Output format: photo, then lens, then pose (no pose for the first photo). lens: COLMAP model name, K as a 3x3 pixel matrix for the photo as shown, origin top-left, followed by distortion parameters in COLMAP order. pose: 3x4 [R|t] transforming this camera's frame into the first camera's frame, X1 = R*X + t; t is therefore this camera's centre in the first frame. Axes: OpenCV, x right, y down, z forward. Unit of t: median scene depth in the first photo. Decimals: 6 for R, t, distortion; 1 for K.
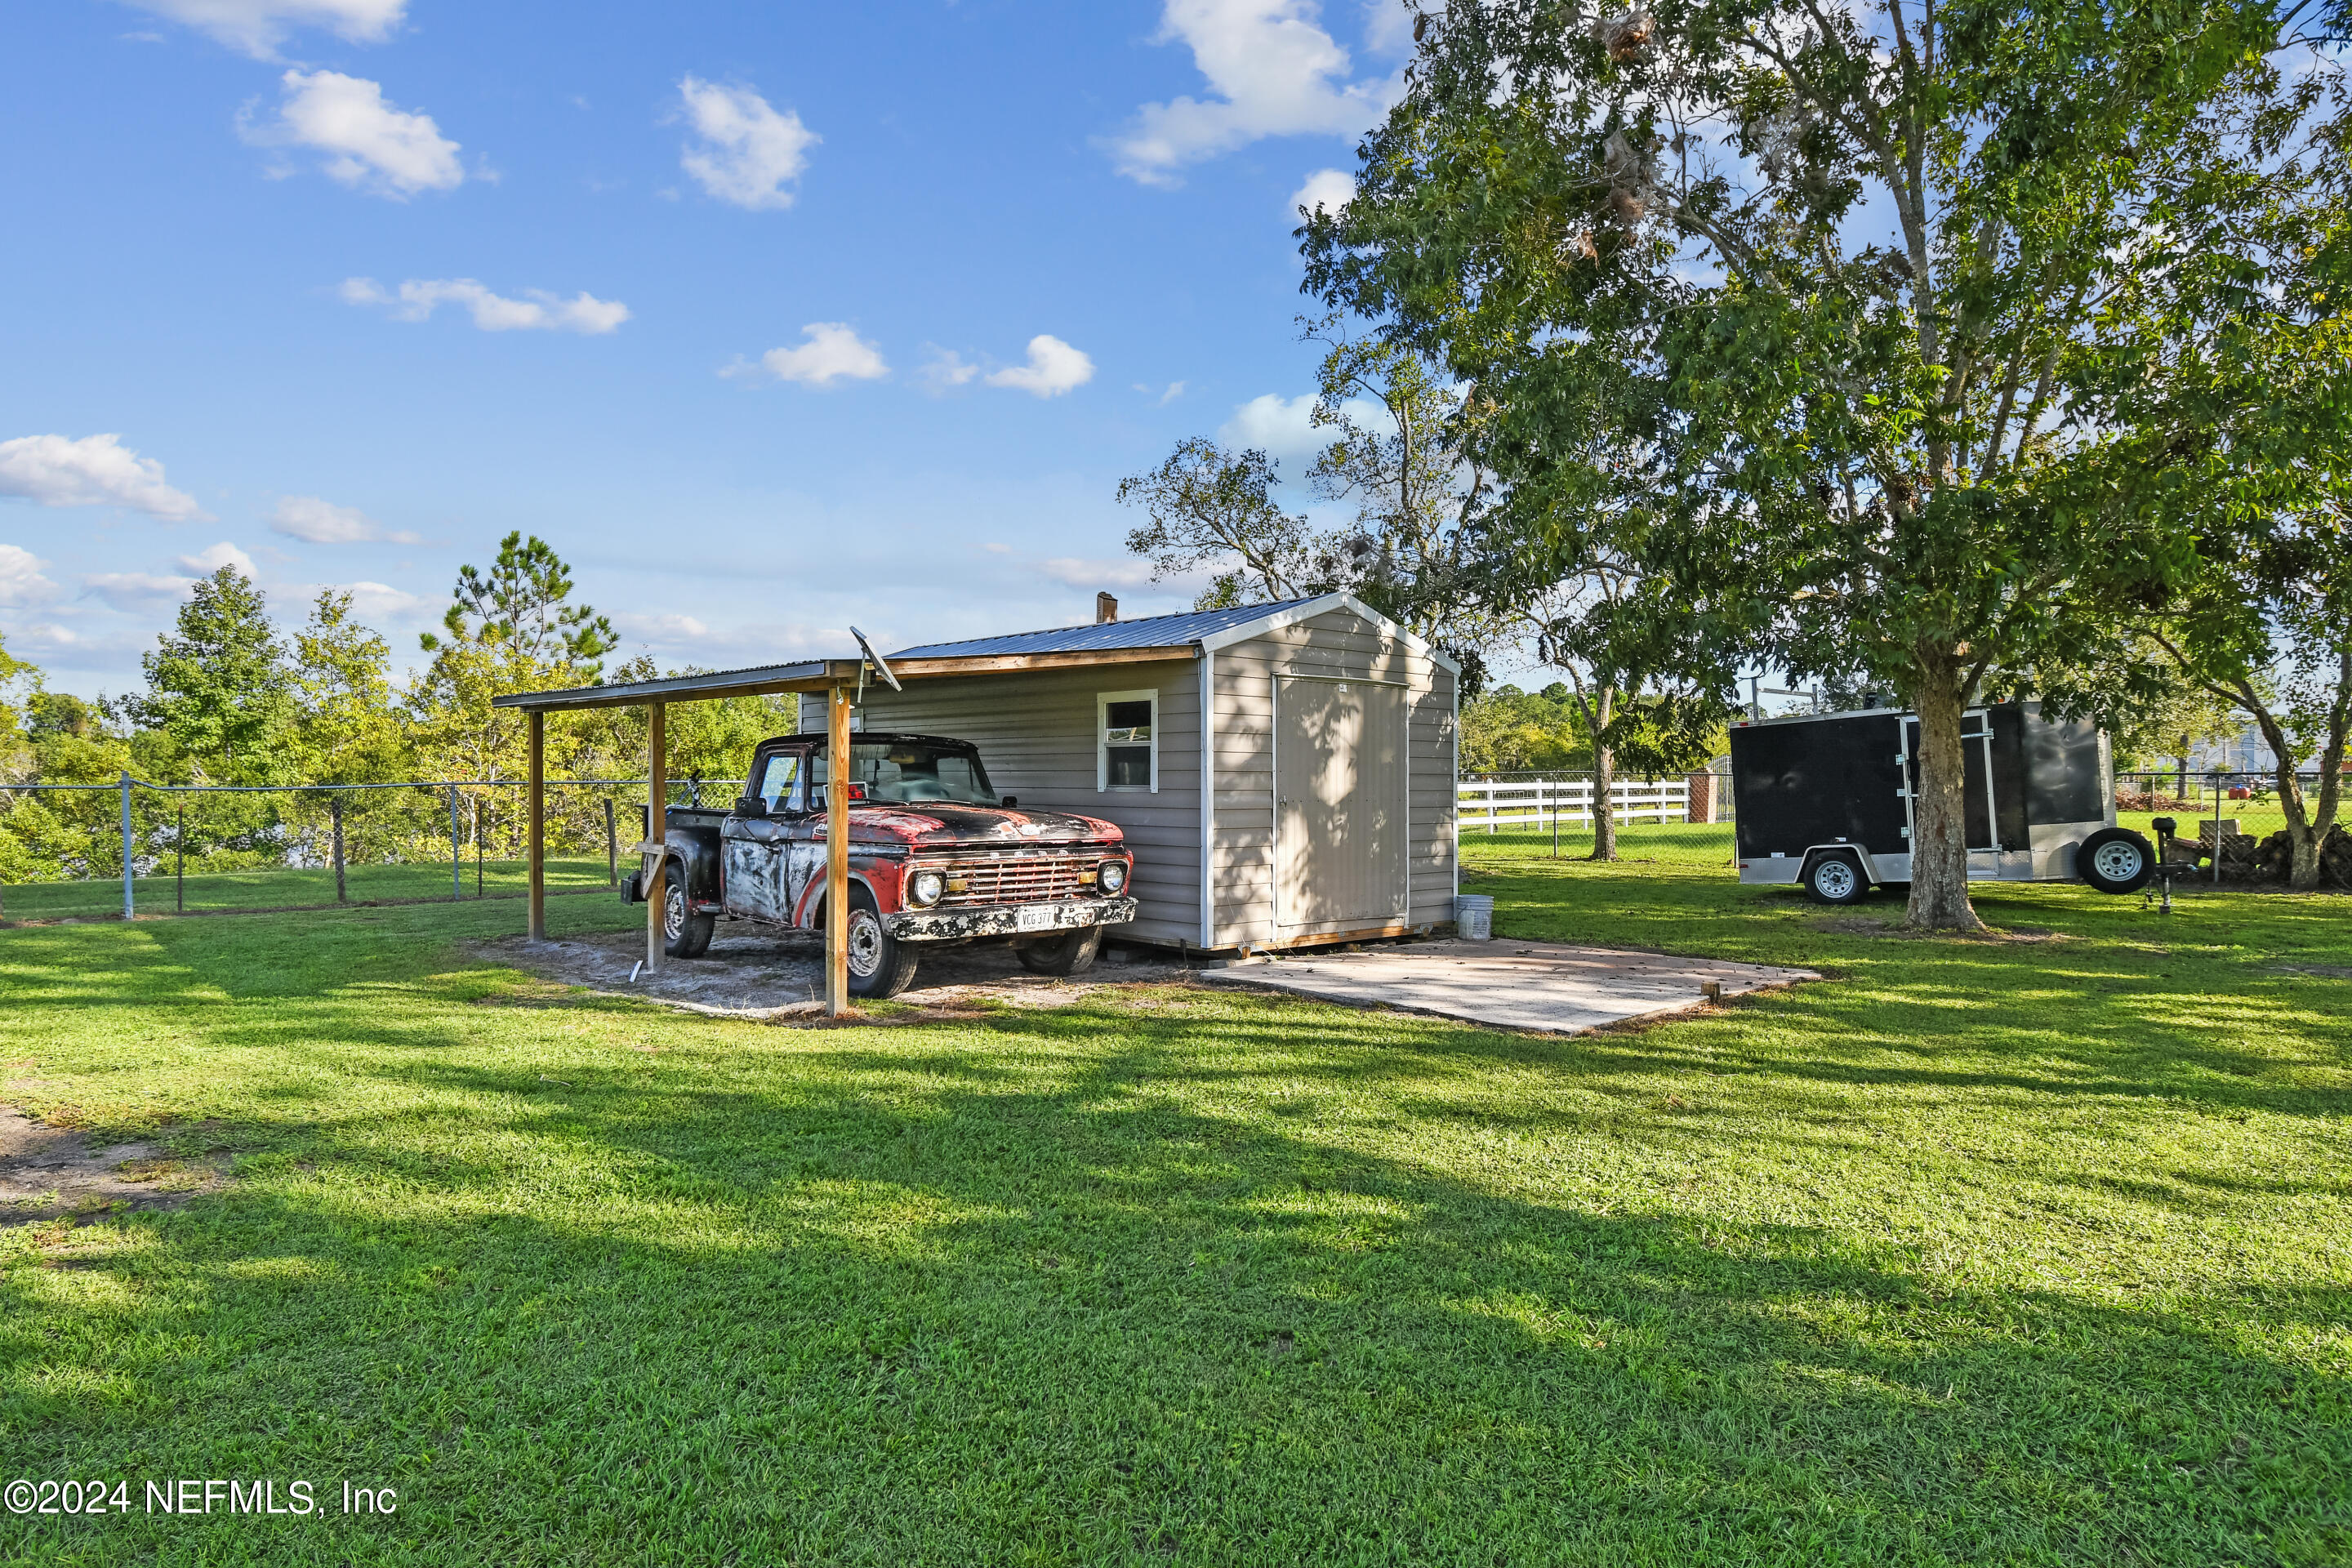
lens RADIAL K [[1388.4, 0, 1176.0], [0, 1388.4, 784.0], [0, 0, 1]] dist [-0.002789, -0.001198]
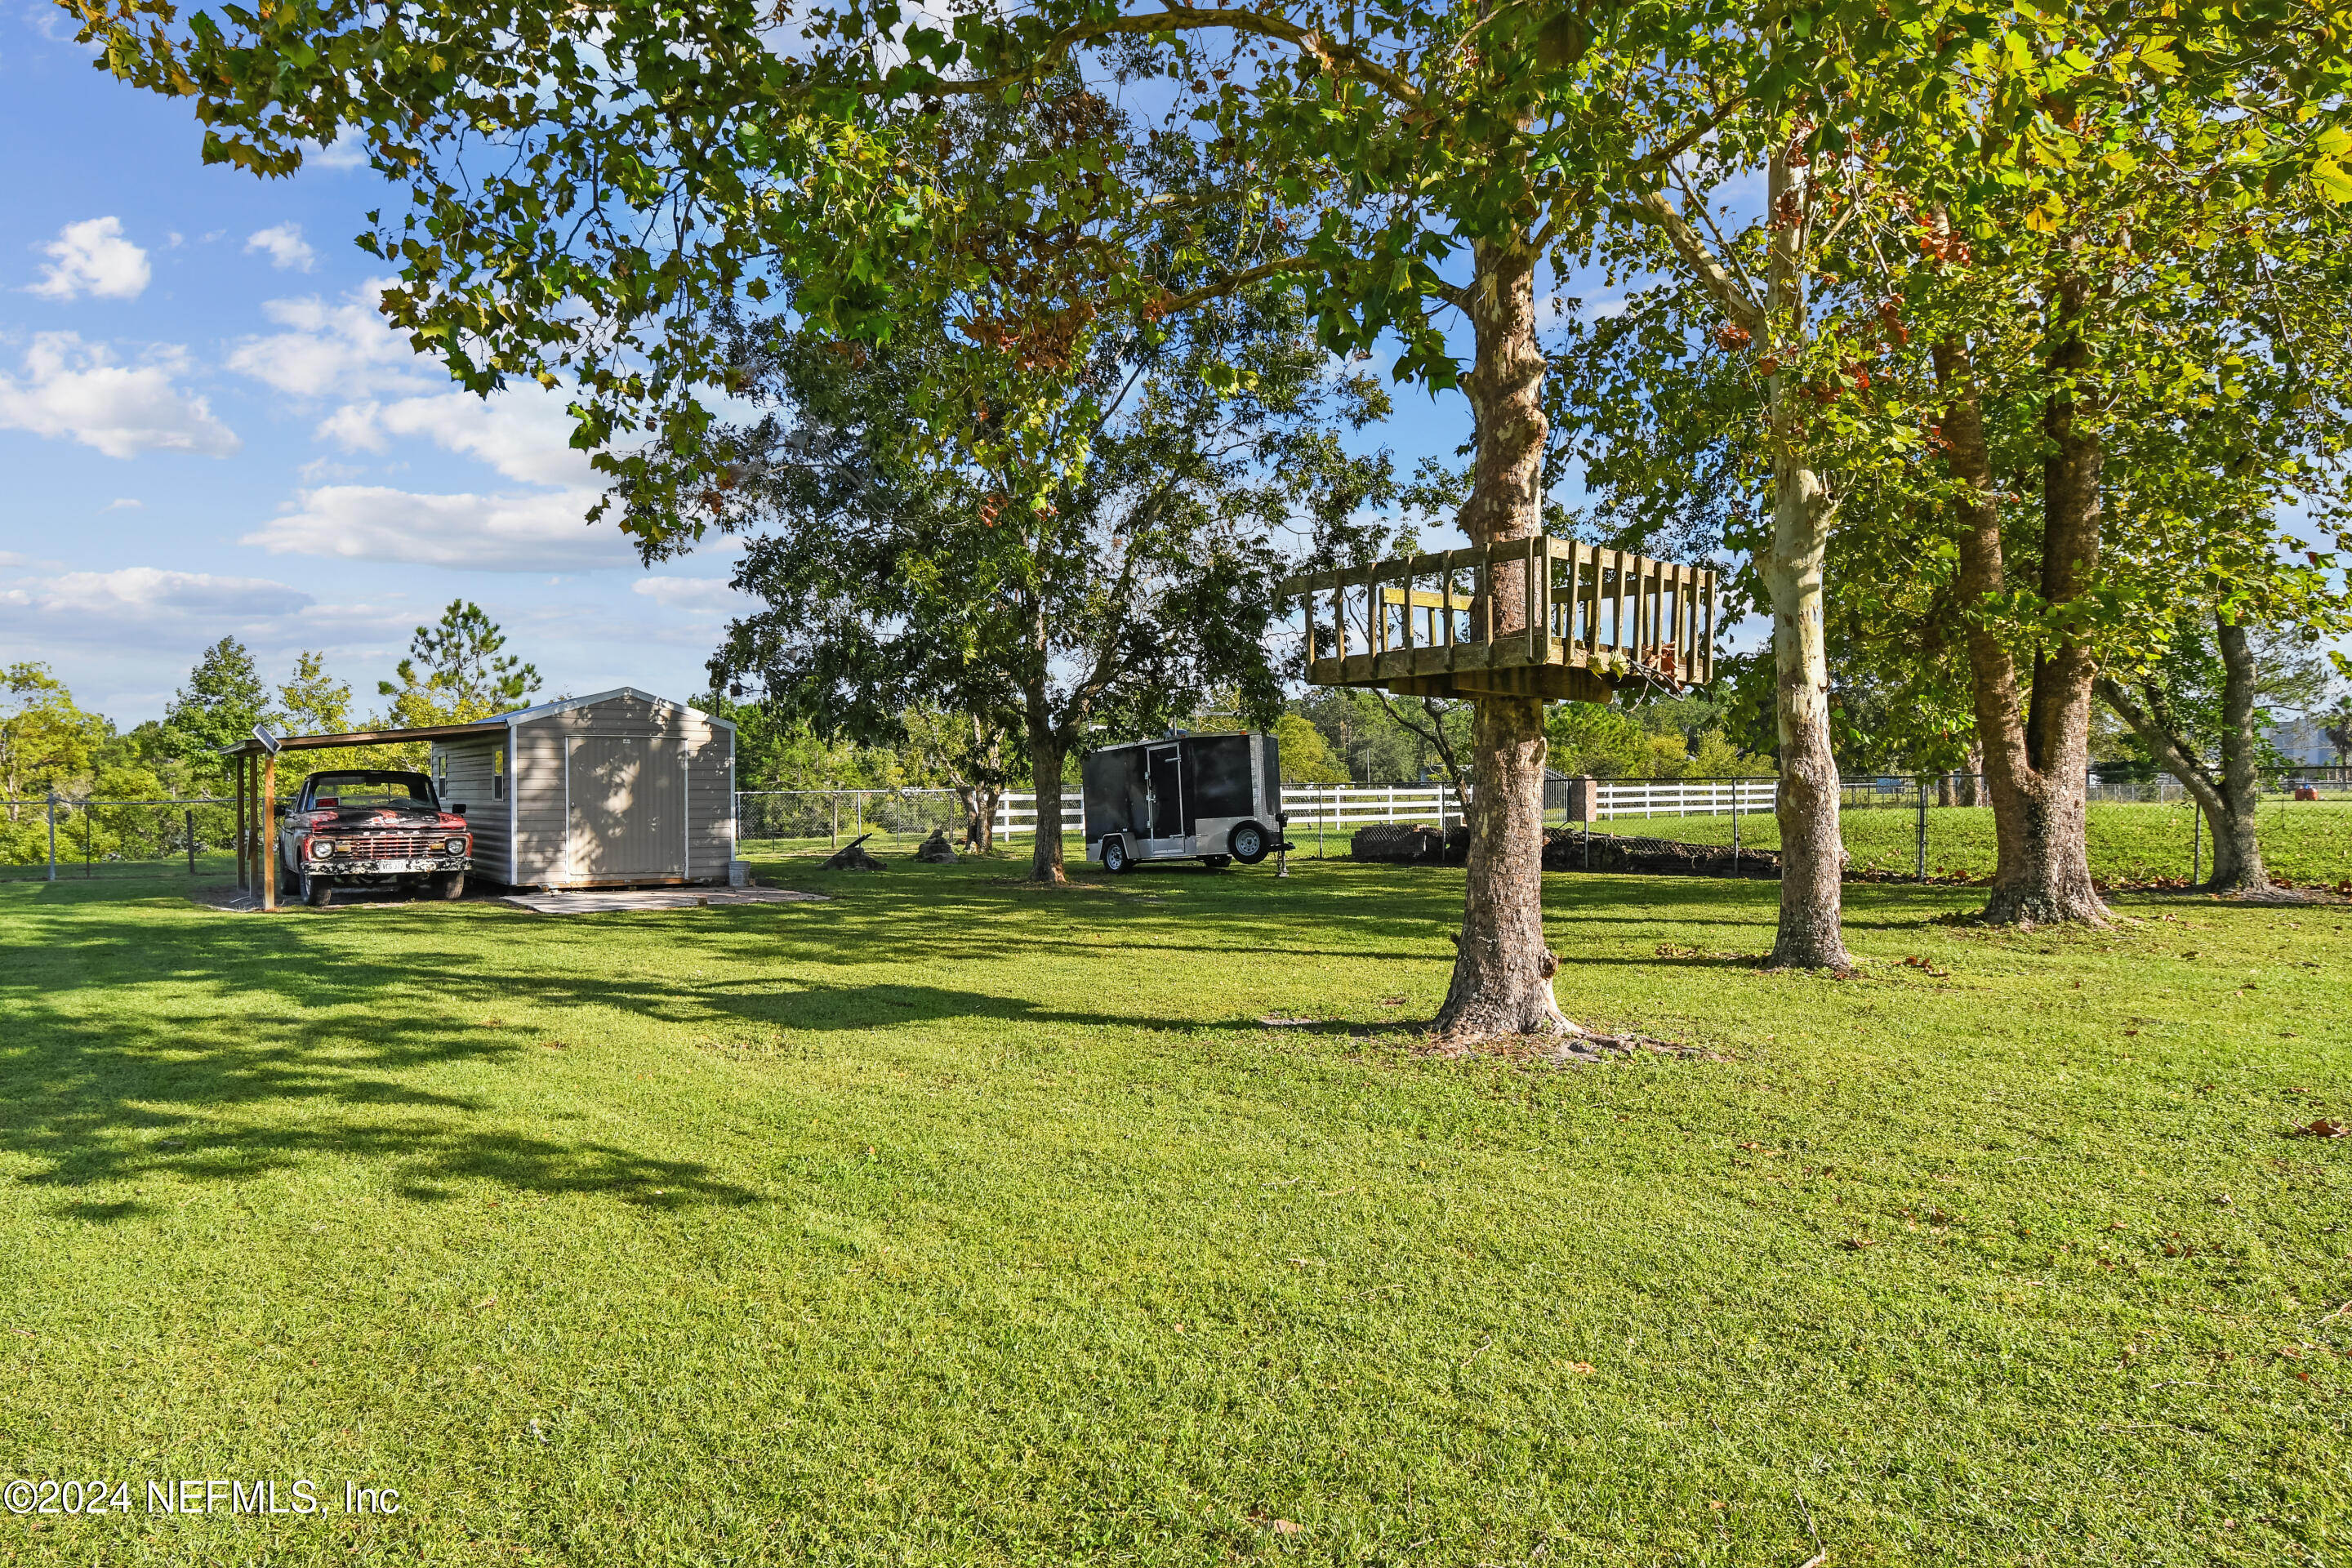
lens RADIAL K [[1471.9, 0, 1176.0], [0, 1471.9, 784.0], [0, 0, 1]] dist [0.018360, -0.031855]
pose [[0.992201, -0.008615, -0.124349, 0.403697], [0.007983, 0.999953, -0.005581, 0.000000], [0.124392, 0.004545, 0.992223, -0.302552]]
